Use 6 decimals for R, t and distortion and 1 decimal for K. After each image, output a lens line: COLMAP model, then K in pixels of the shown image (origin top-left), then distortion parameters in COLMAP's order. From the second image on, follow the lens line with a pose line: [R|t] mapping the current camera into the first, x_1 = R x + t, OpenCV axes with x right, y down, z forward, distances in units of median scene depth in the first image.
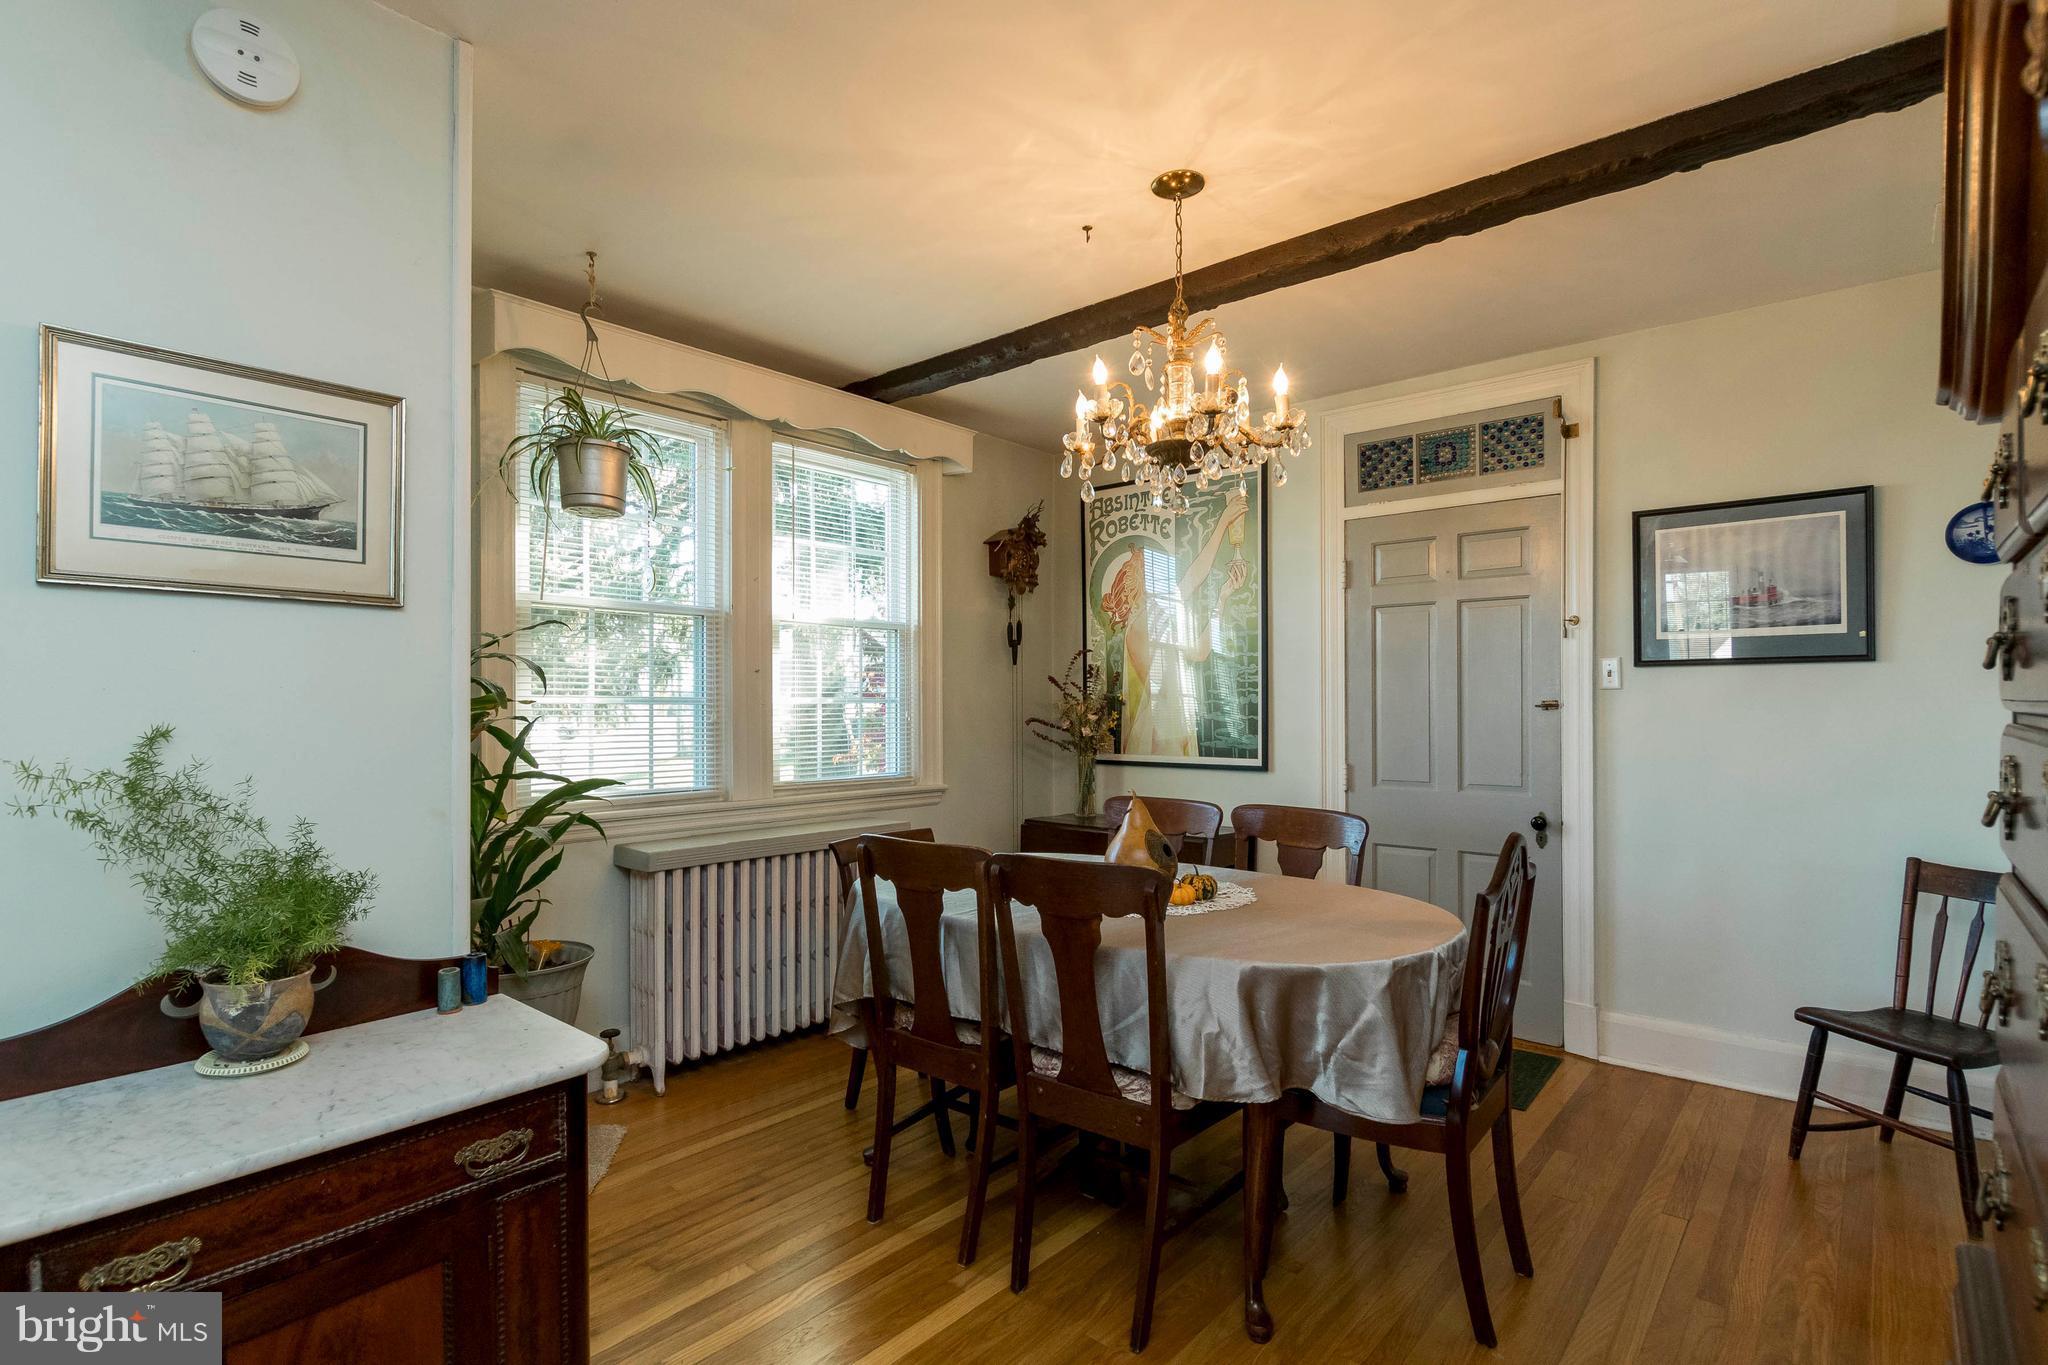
lens RADIAL K [[936.4, 0, 1033.7], [0, 936.4, 698.1], [0, 0, 1]] dist [0.009584, -0.000006]
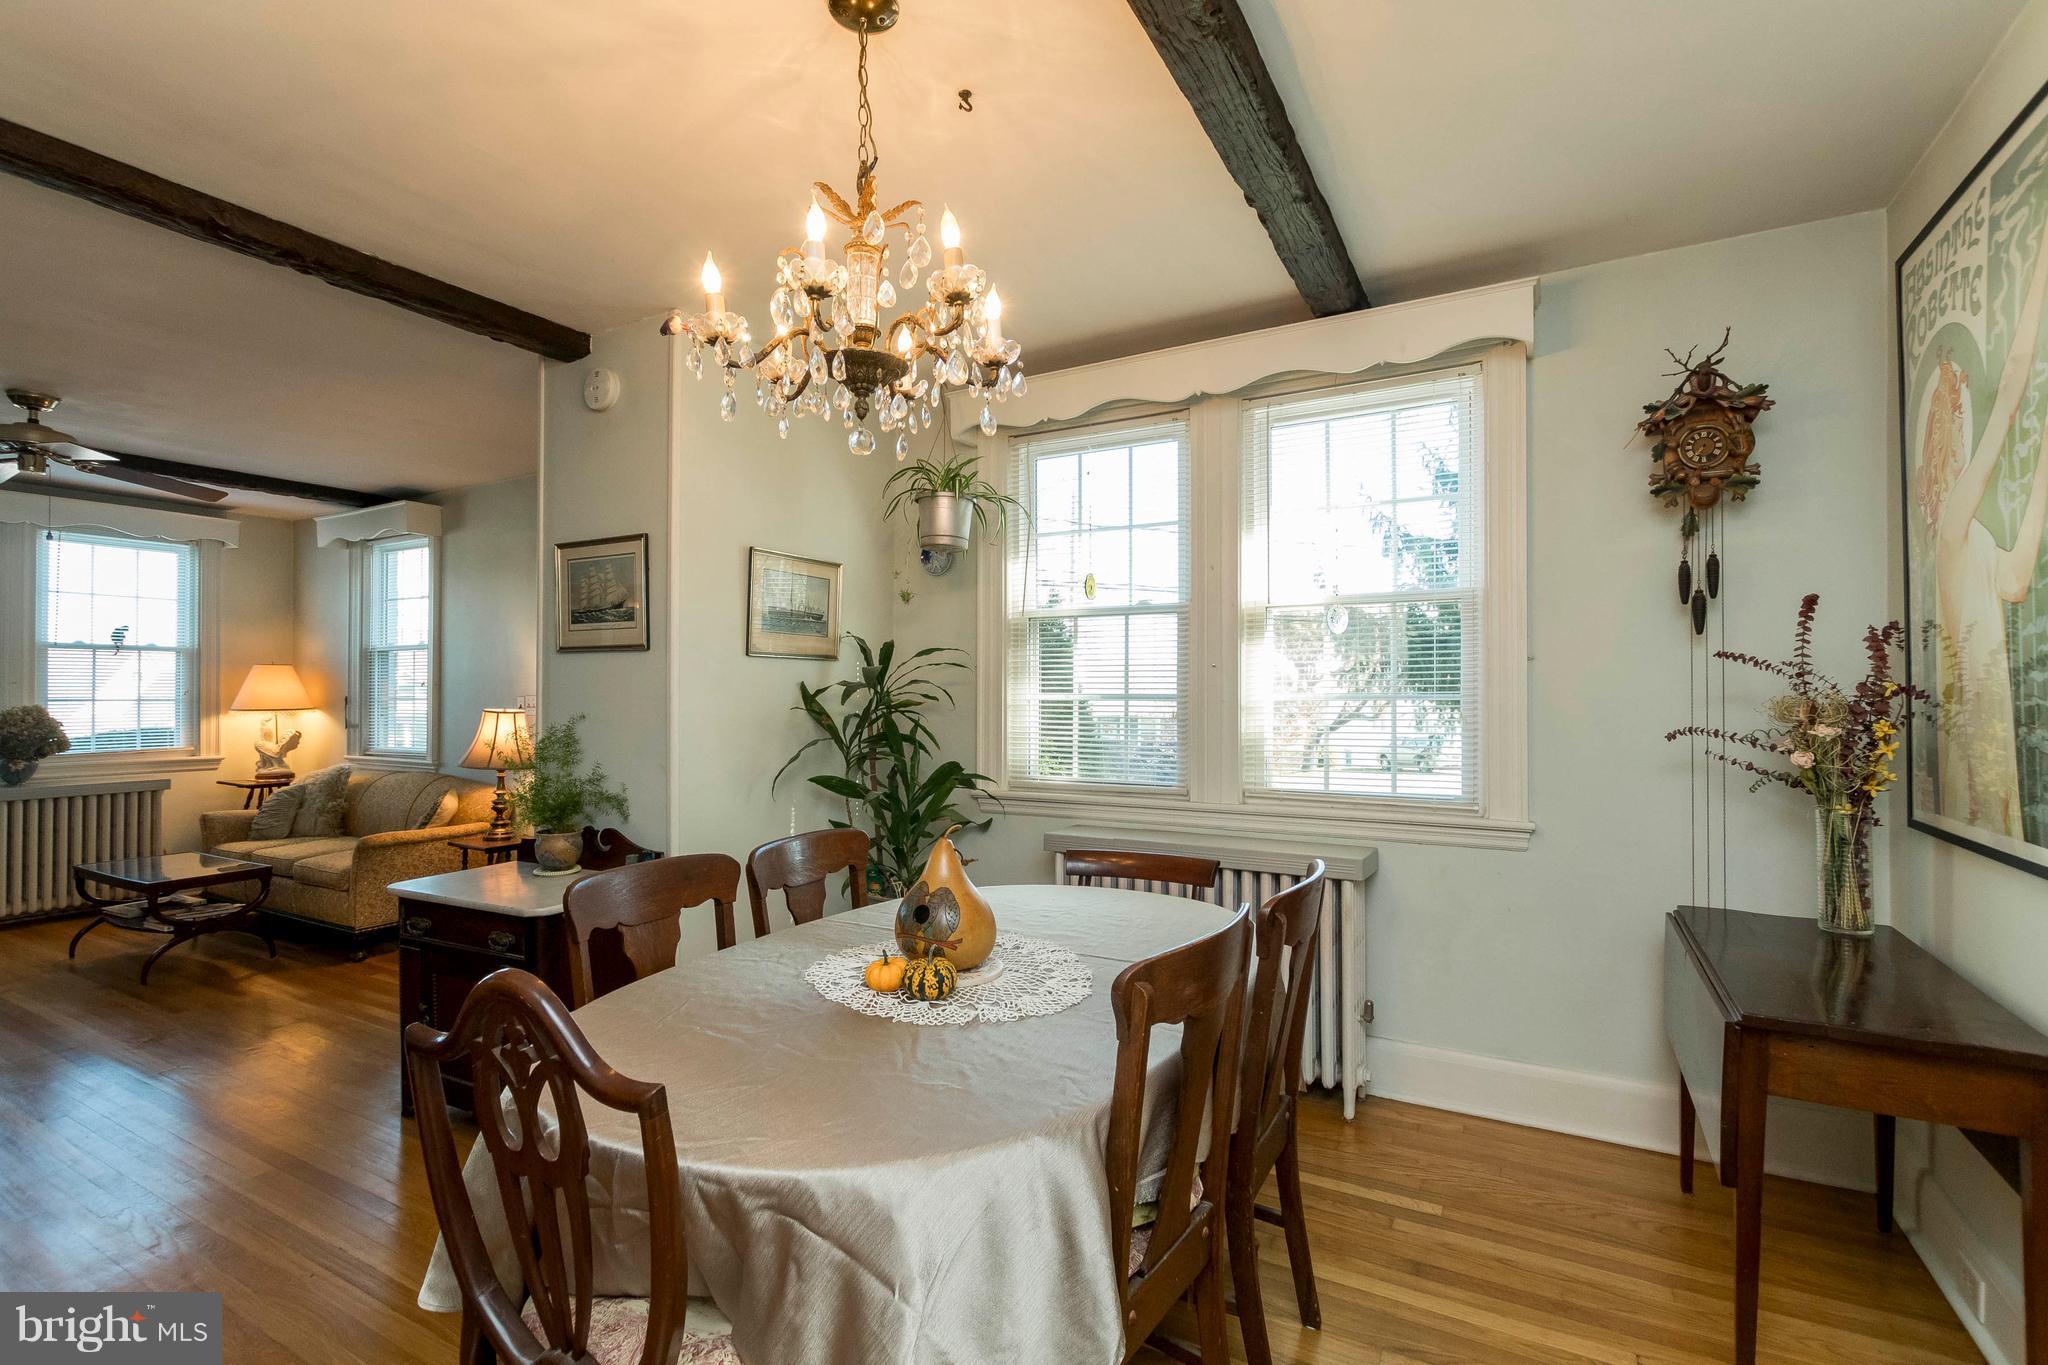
lens RADIAL K [[936.4, 0, 1028.4], [0, 936.4, 678.6], [0, 0, 1]] dist [0.009584, -0.000006]
pose [[0.213470, -0.010172, -0.976897, 0.502023], [0.006648, 0.999938, -0.008959, -0.008168], [0.976927, -0.004582, 0.213524, 0.540275]]
